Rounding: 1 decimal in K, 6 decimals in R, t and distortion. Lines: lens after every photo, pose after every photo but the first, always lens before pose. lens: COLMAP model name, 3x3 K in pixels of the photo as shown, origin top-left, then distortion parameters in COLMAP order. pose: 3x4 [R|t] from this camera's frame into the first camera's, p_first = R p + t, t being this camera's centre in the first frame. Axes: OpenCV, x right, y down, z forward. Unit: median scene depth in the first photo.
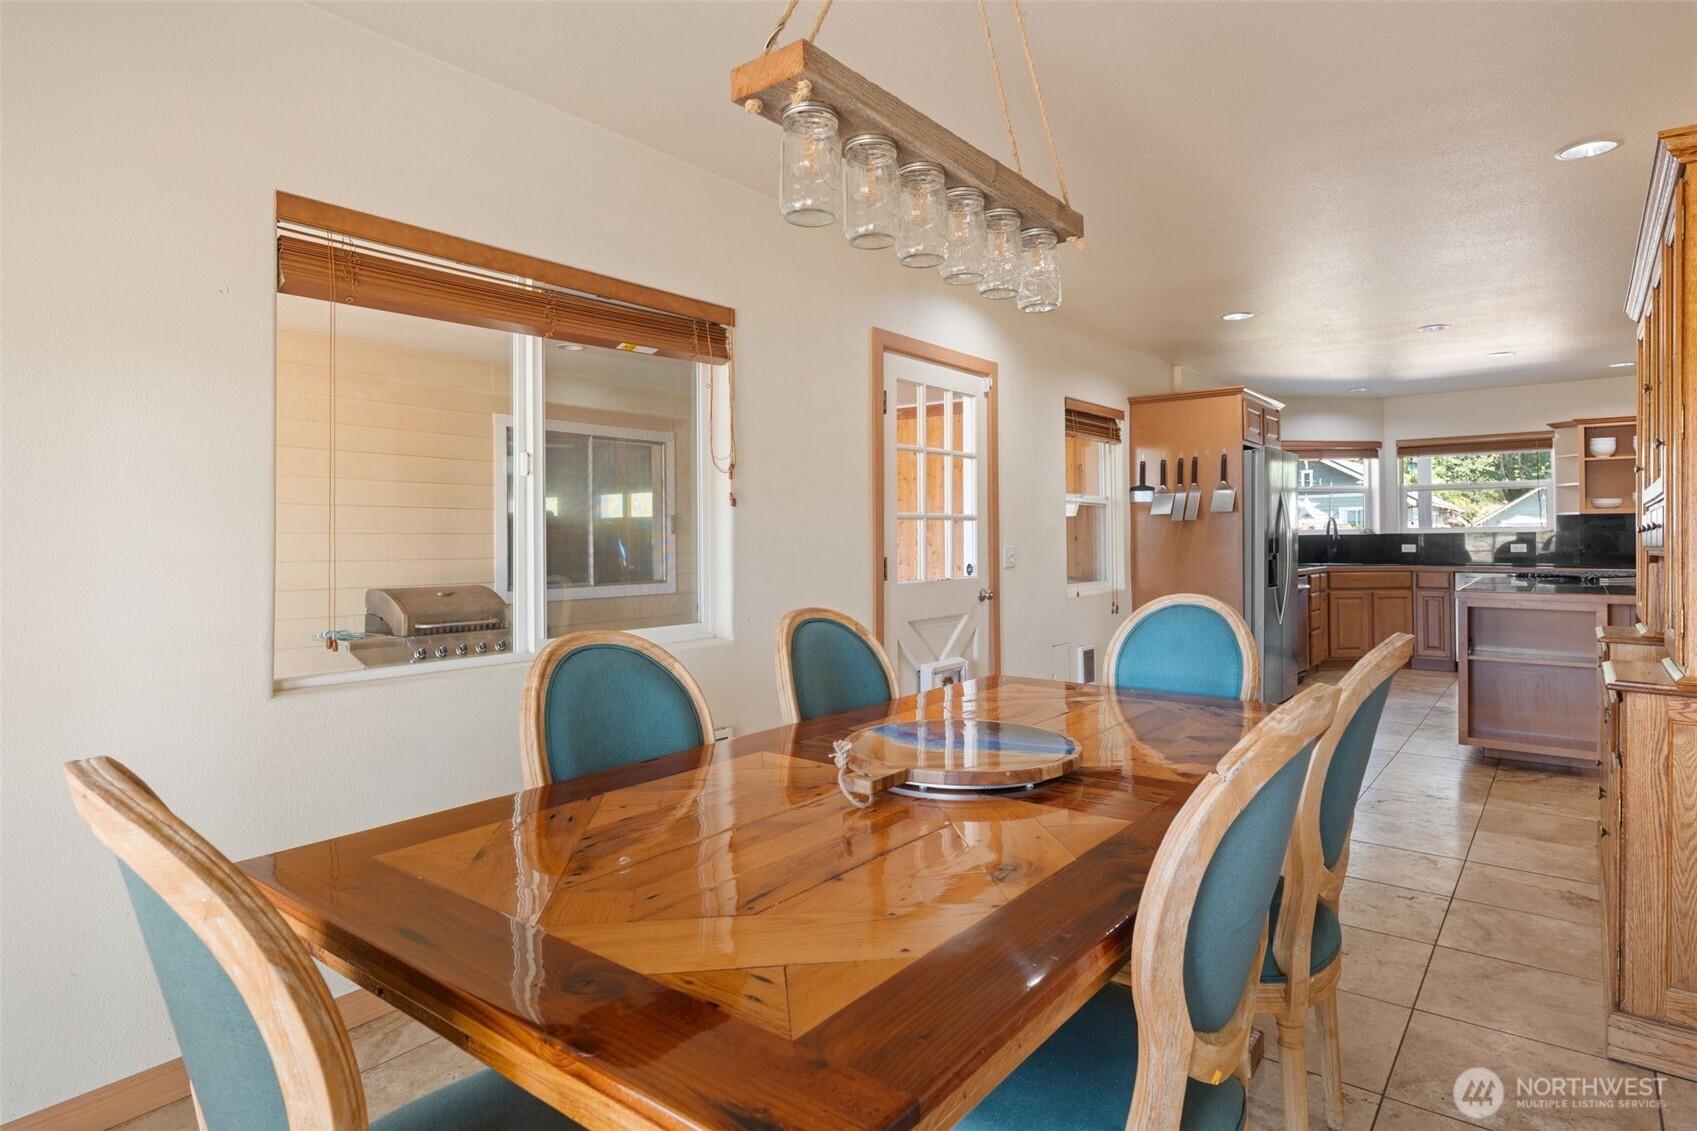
lens RADIAL K [[953.8, 0, 853.2], [0, 953.8, 527.5], [0, 0, 1]] dist [-0.002122, 0.002610]
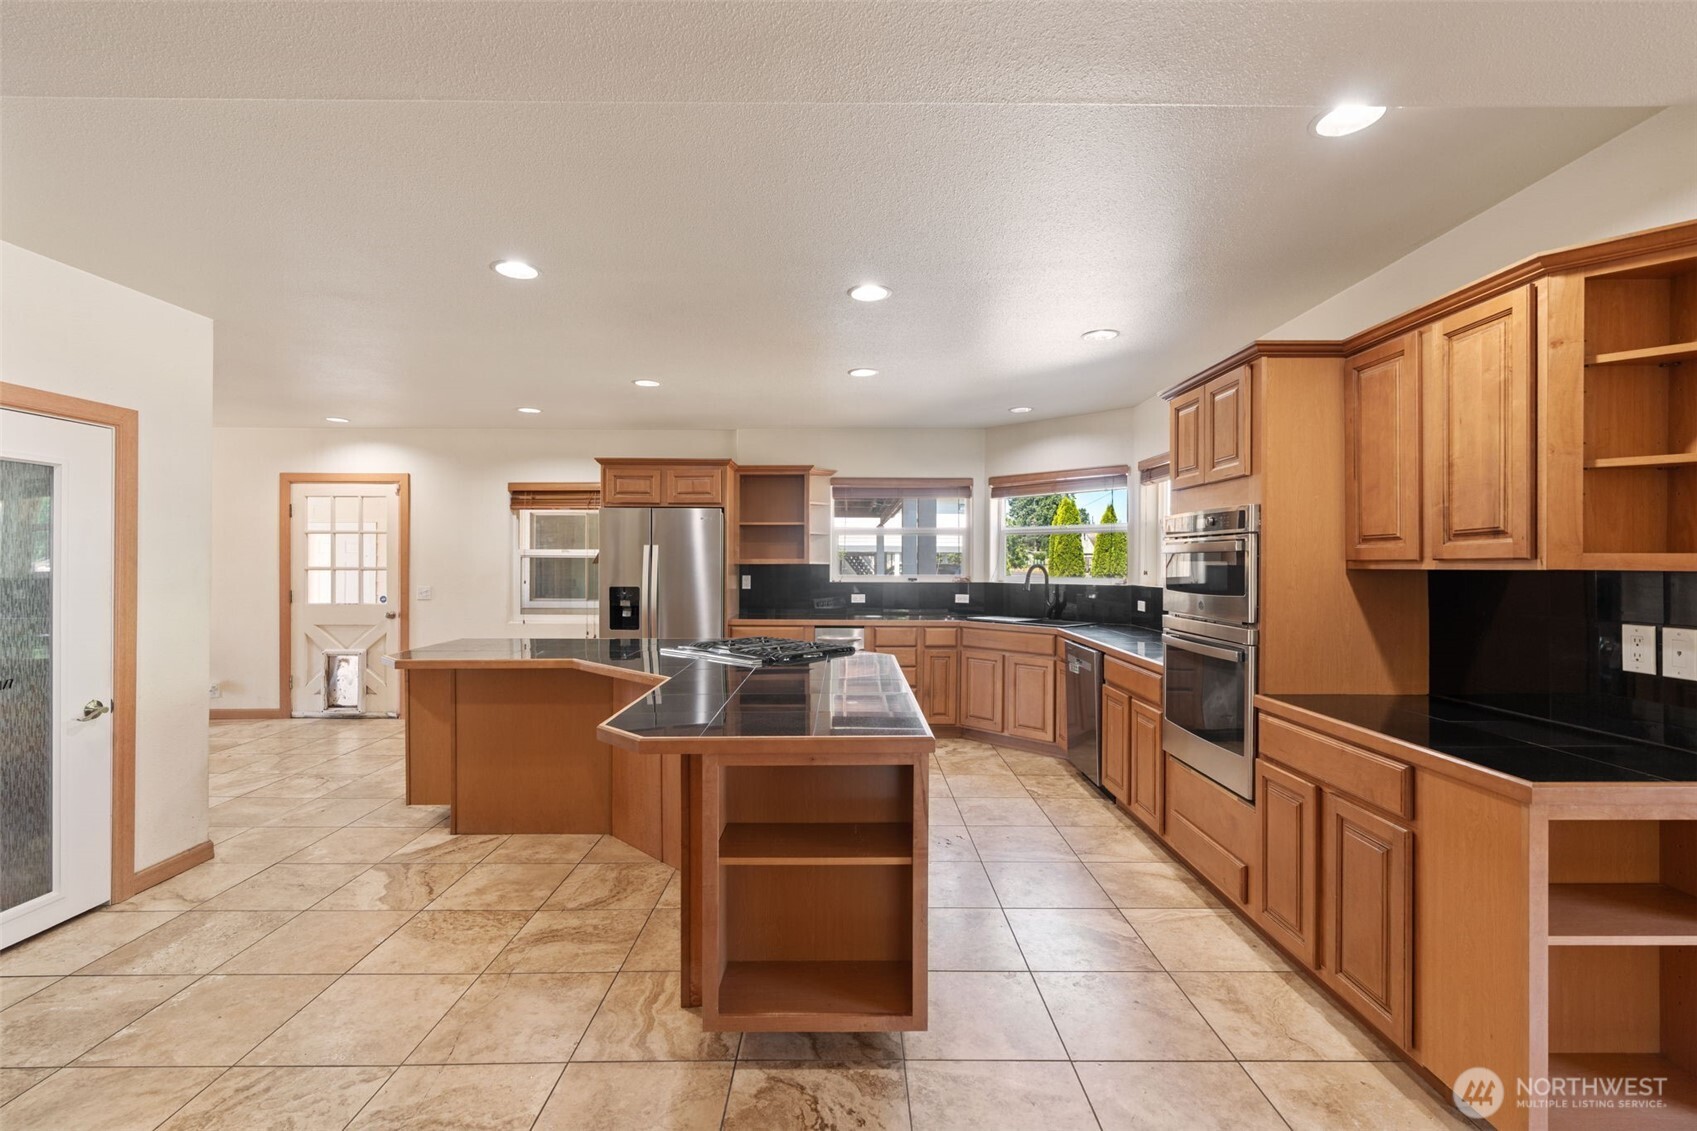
lens RADIAL K [[758.8, 0, 850.0], [0, 758.8, 564.7], [0, 0, 1]] dist [-0.005255, 0.001890]
pose [[0.608815, 0.013190, -0.793202, 1.034650], [0.002233, 0.999829, 0.018340, -0.024518], [0.793309, -0.012937, 0.608682, 0.514211]]
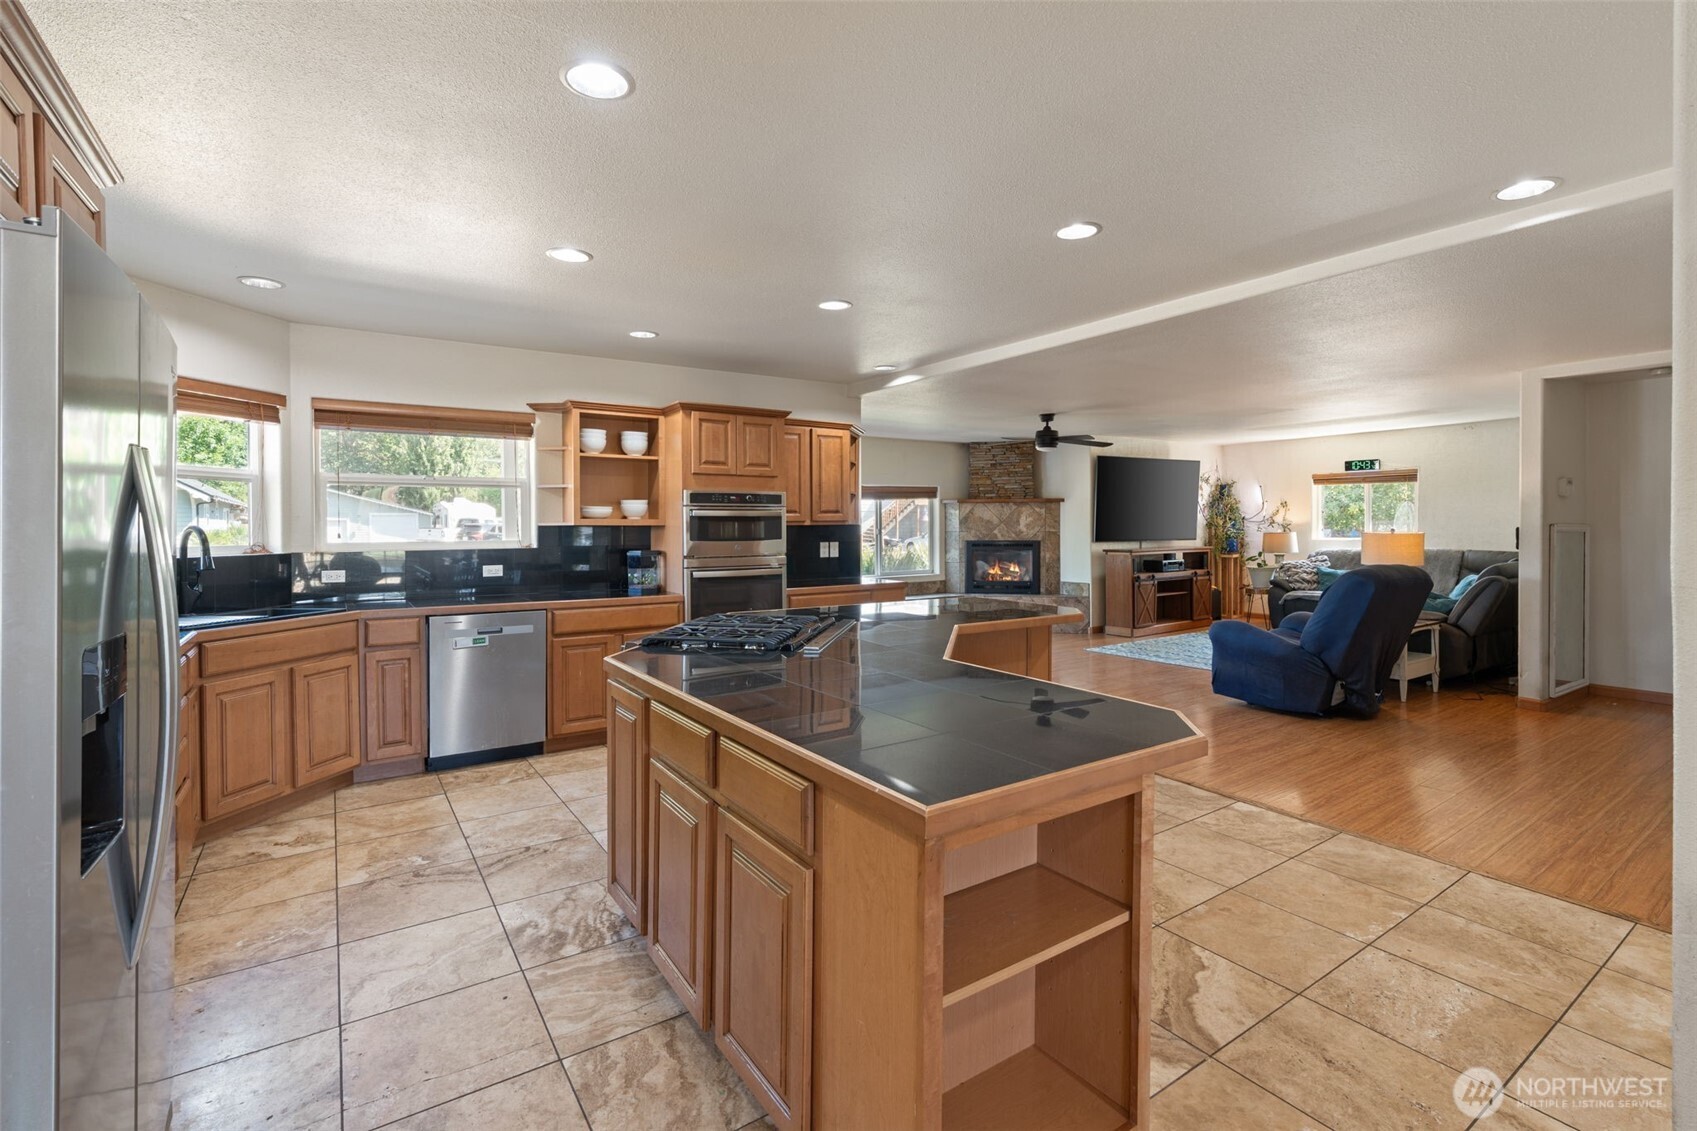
lens RADIAL K [[758.8, 0, 855.4], [0, 758.8, 535.1], [0, 0, 1]] dist [-0.005255, 0.001890]
pose [[0.309679, -0.005514, 0.950825, 0.251859], [-0.010644, 0.999900, 0.009265, -0.014231], [-0.950782, -0.012989, 0.309589, 0.597696]]
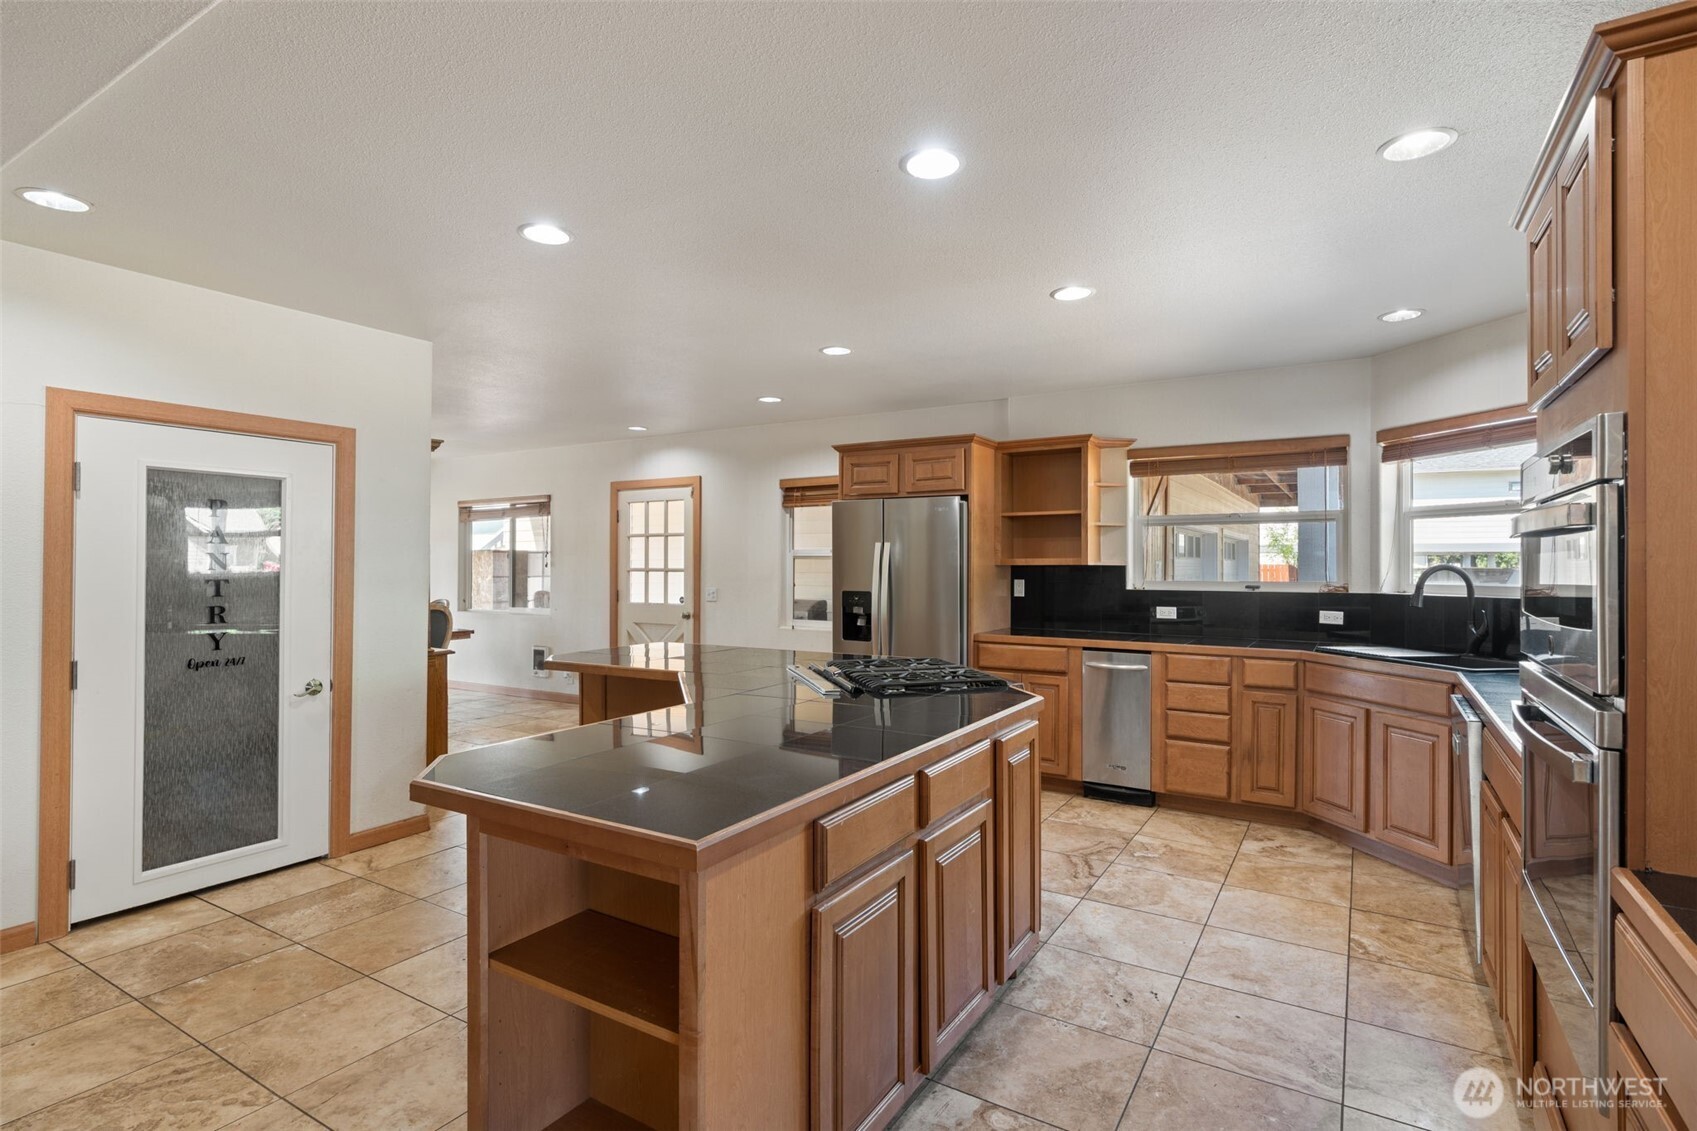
lens RADIAL K [[836.6, 0, 847.8], [0, 836.6, 558.6], [0, 0, 1]] dist [-0.004367, 0.001361]
pose [[0.095396, 0.001099, -0.995439, 1.018728], [0.009313, 0.999955, 0.001997, -0.019058], [0.995396, -0.009461, 0.095381, 0.707120]]
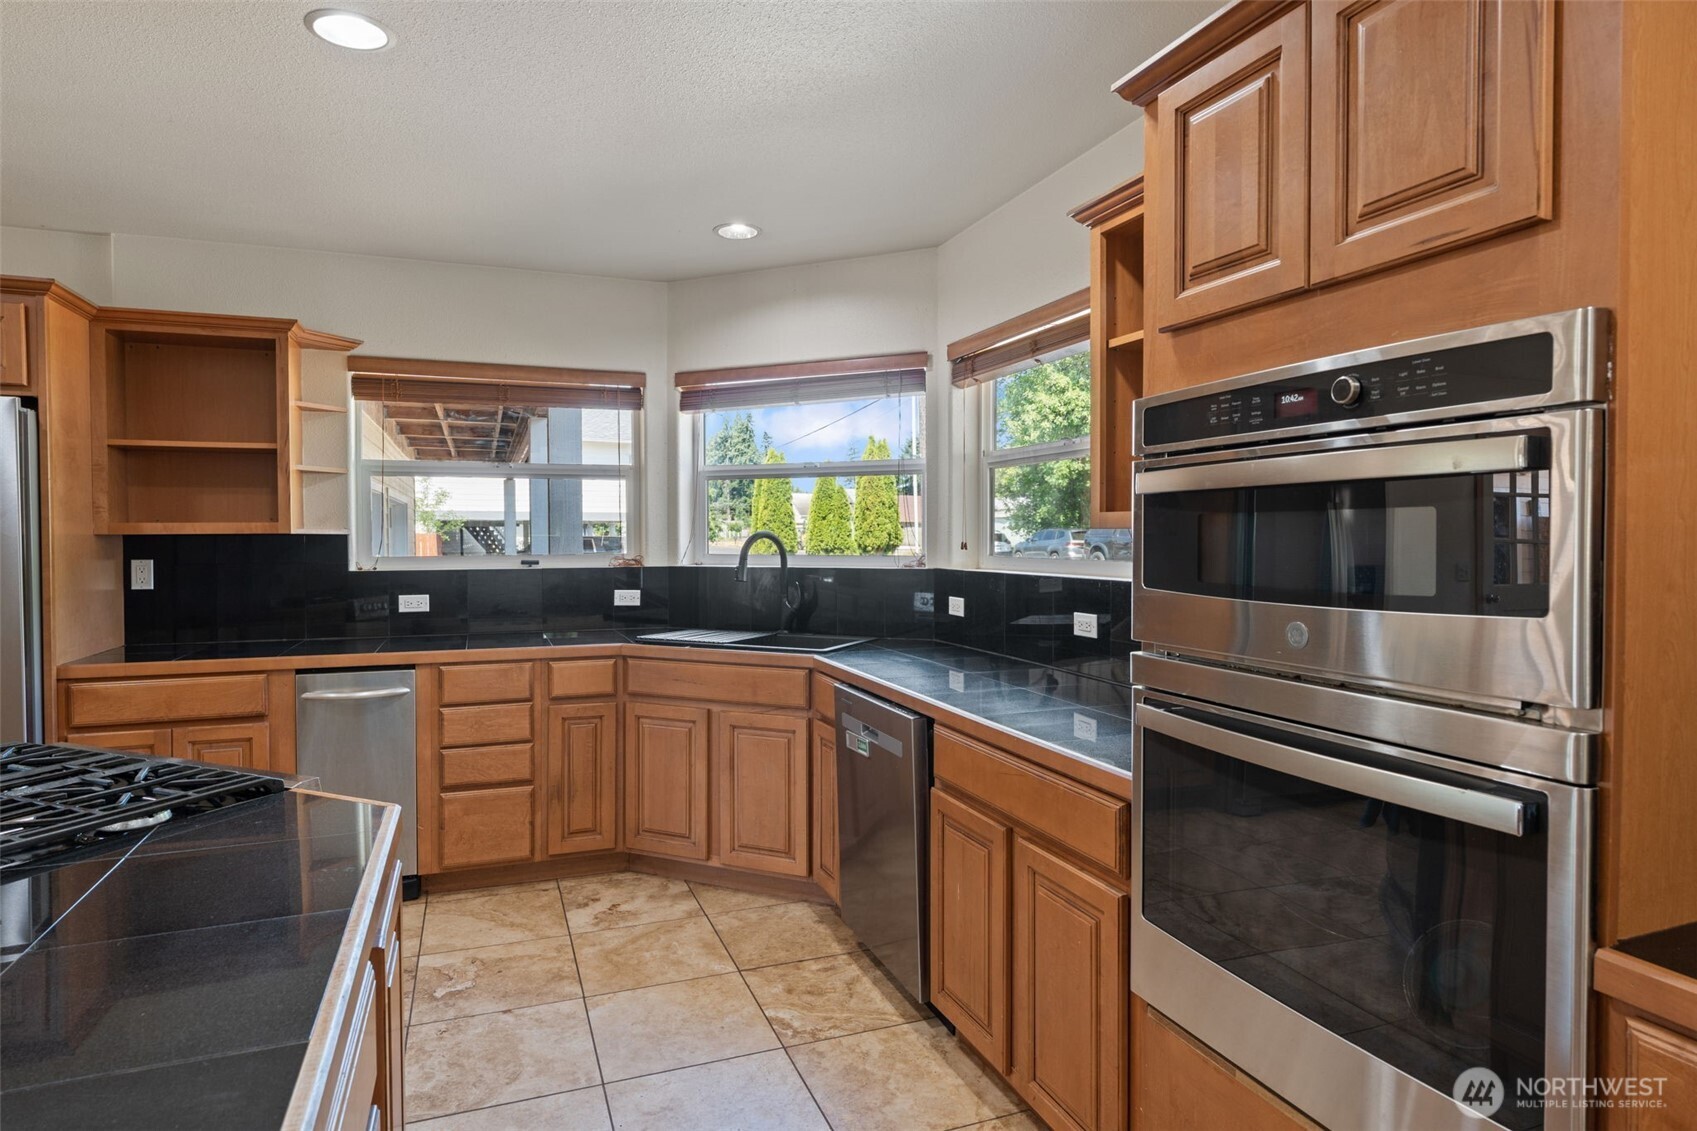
lens RADIAL K [[953.8, 0, 850.0], [0, 953.8, 555.3], [0, 0, 1]] dist [-0.002122, 0.002610]
pose [[0.852822, 0.017775, -0.521900, 0.856699], [0.001647, 0.999324, 0.036726, -0.017084], [0.522200, -0.032181, 0.852216, 0.705870]]
